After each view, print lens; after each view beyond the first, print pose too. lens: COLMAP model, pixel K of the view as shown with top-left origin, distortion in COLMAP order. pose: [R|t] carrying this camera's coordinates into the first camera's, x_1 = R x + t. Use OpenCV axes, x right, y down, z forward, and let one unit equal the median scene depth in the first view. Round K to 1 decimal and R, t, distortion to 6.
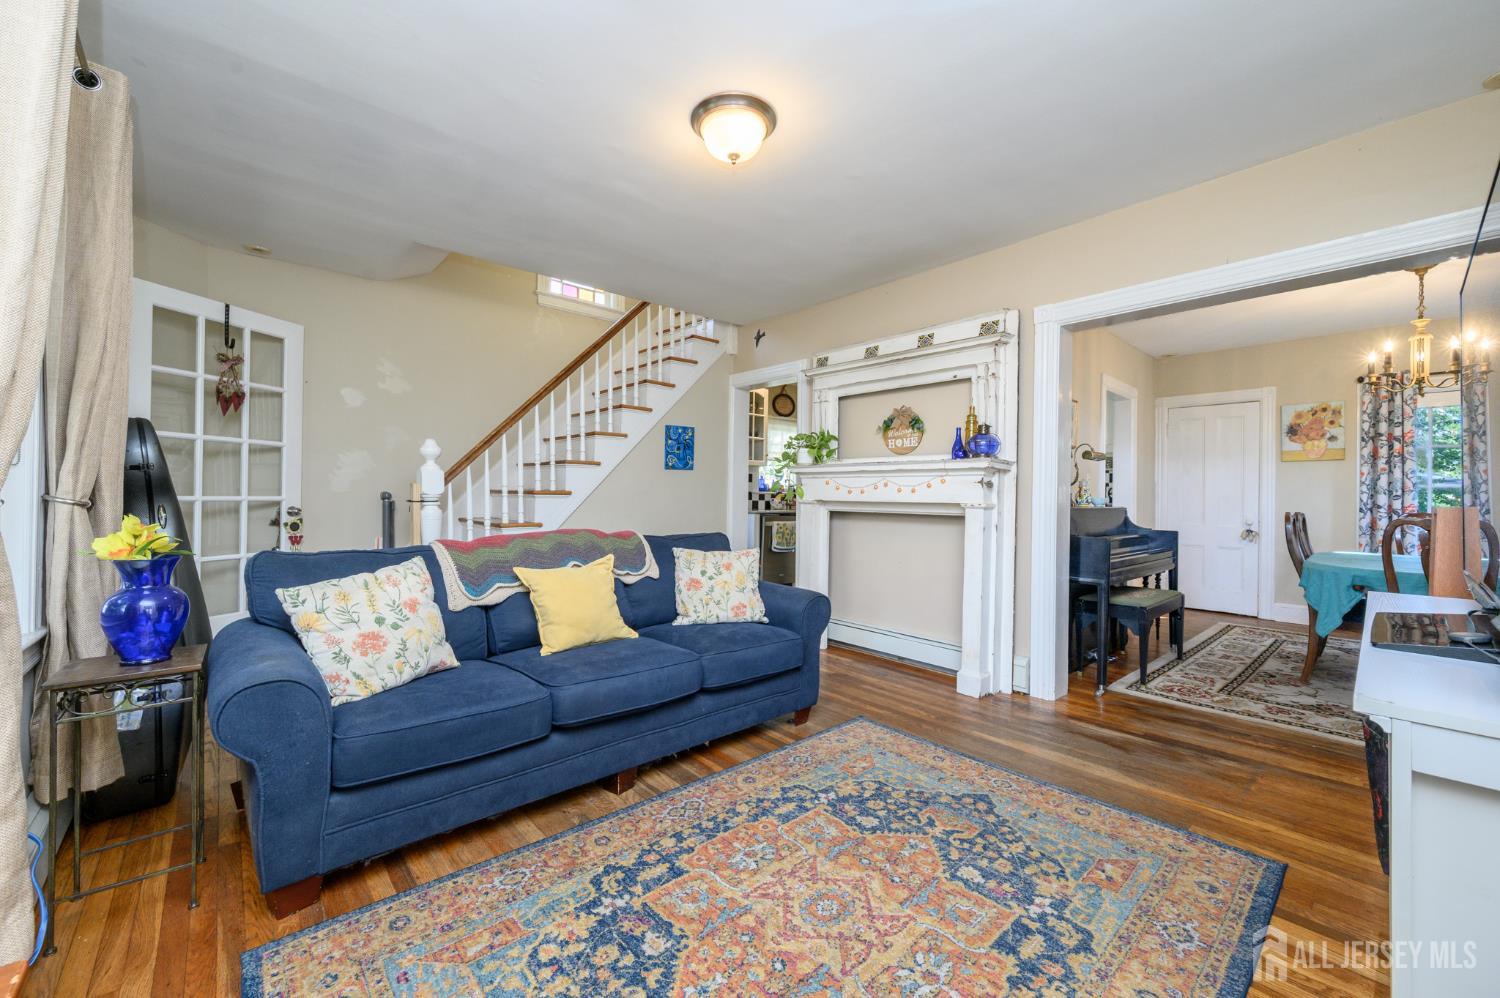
lens RADIAL K [[590.6, 0, 747.0], [0, 590.6, 492.3], [0, 0, 1]] dist [-0.000750, -0.000519]
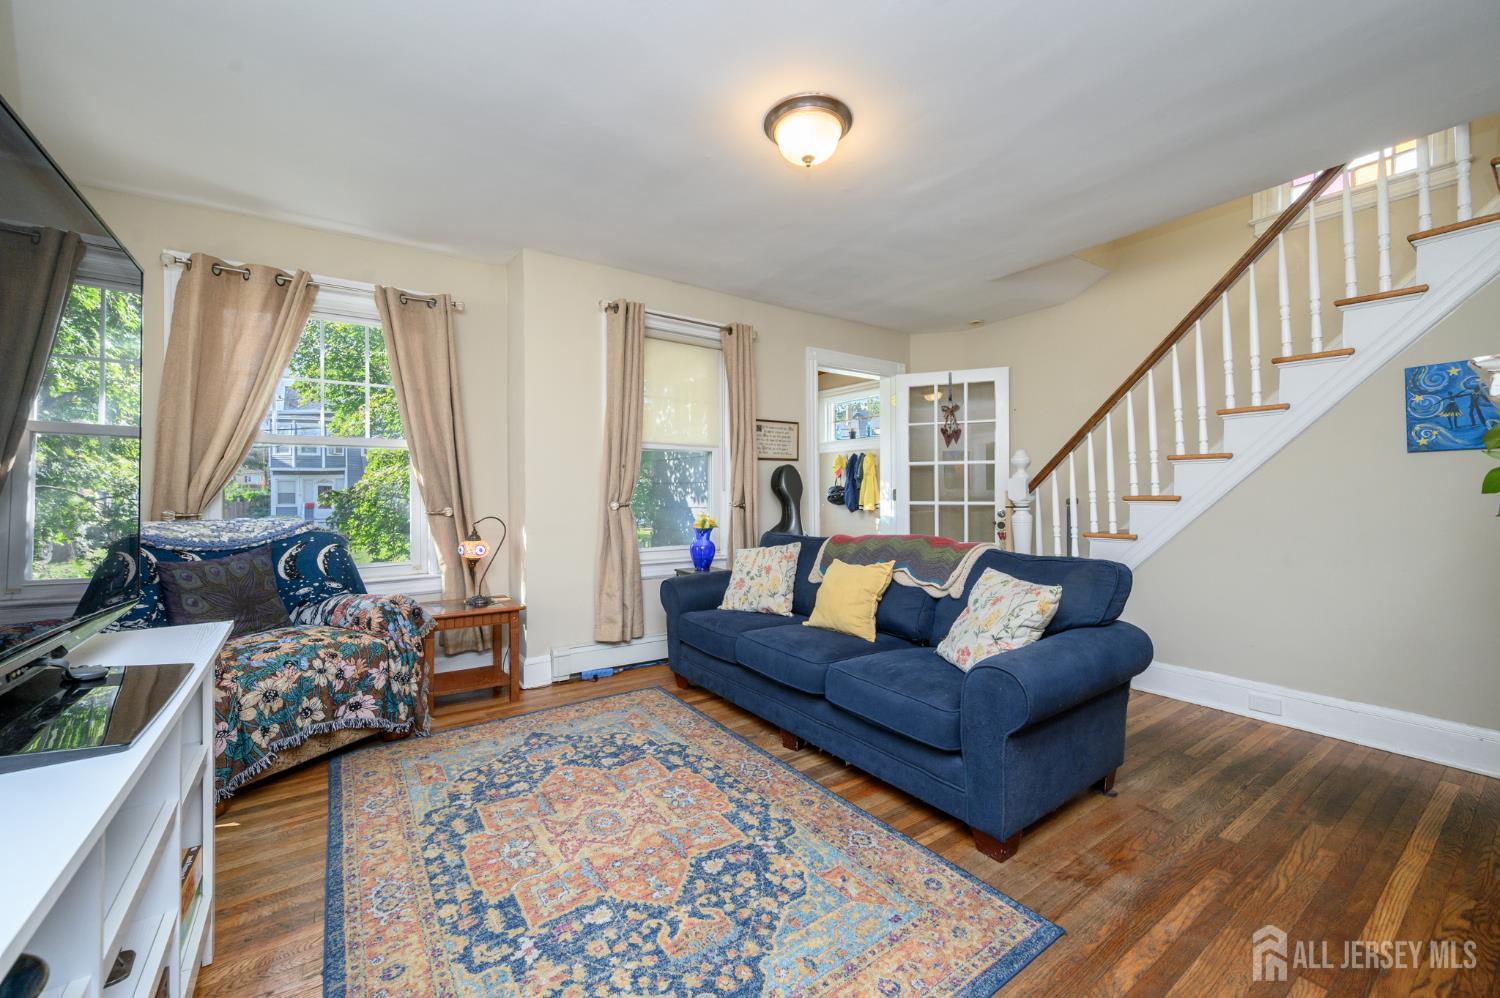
lens RADIAL K [[590.6, 0, 745.2], [0, 590.6, 488.6], [0, 0, 1]] dist [-0.000750, -0.000519]
pose [[-0.122929, -0.017904, -0.992254, 0.888215], [0.007965, 0.999787, -0.019027, -0.003124], [0.992384, -0.010243, -0.122760, 0.934179]]
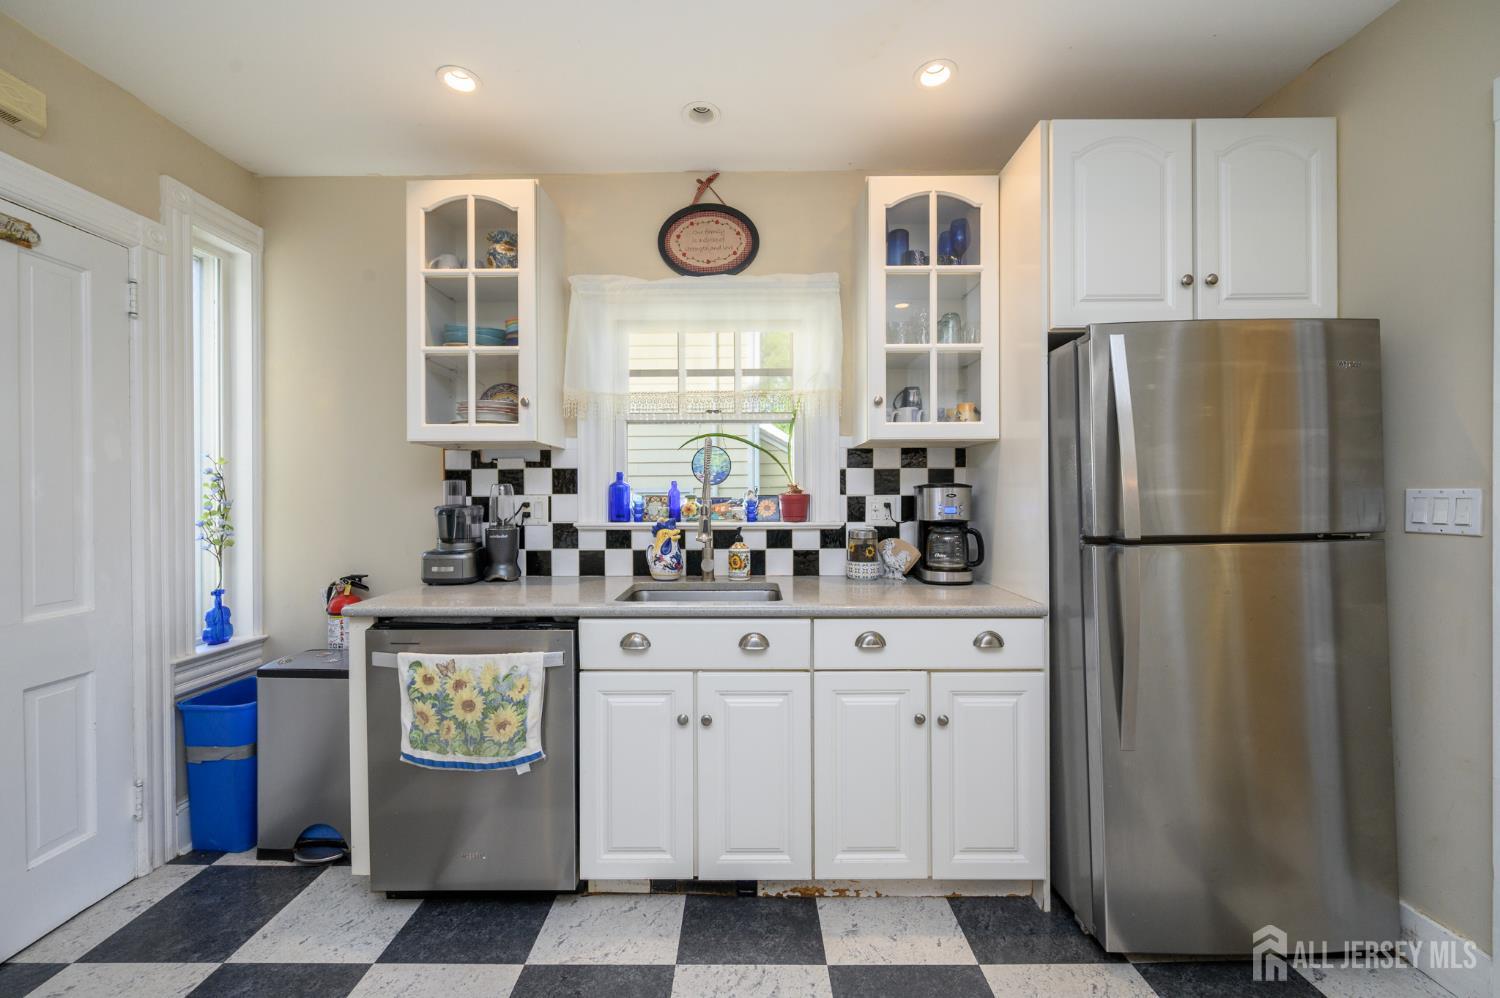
lens RADIAL K [[590.6, 0, 748.7], [0, 590.6, 497.2], [0, 0, 1]] dist [-0.000750, -0.000519]
pose [[0.744341, -0.016473, -0.667596, 0.872932], [0.020794, 0.999783, -0.001485, -0.038426], [0.667476, -0.012777, 0.744522, 2.412183]]
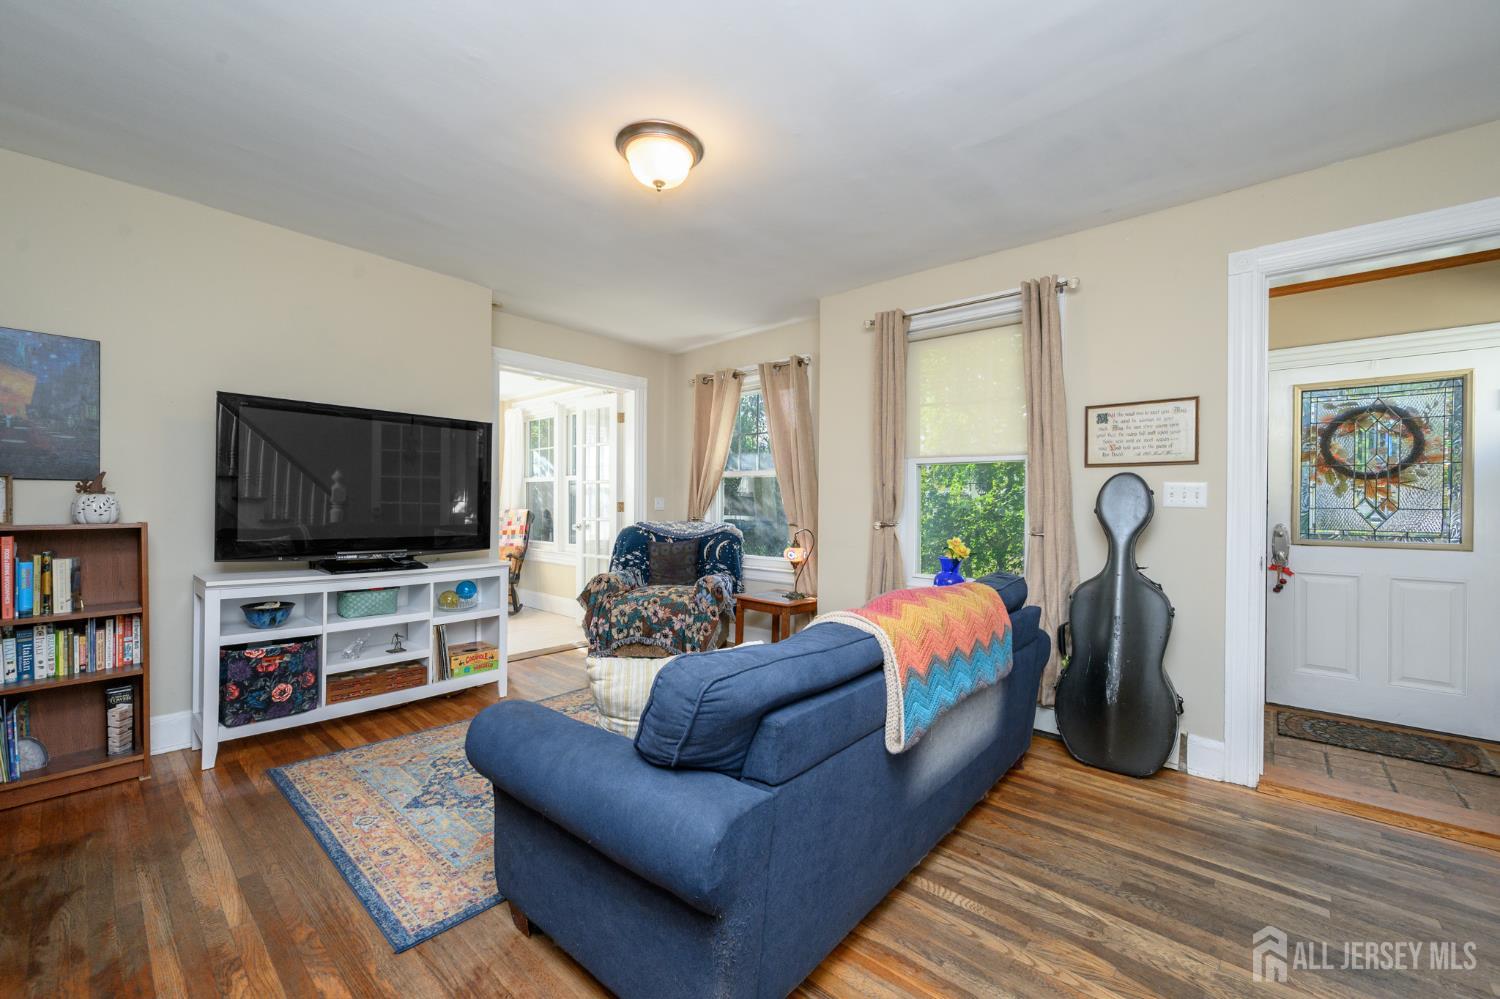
lens RADIAL K [[596.1, 0, 743.7], [0, 596.1, 501.5], [0, 0, 1]] dist [0.001195, -0.000016]
pose [[-0.993764, -0.020061, -0.109680, -0.059014], [-0.019593, 0.999794, -0.005347, -0.034730], [0.109765, -0.003165, -0.993953, 1.860076]]
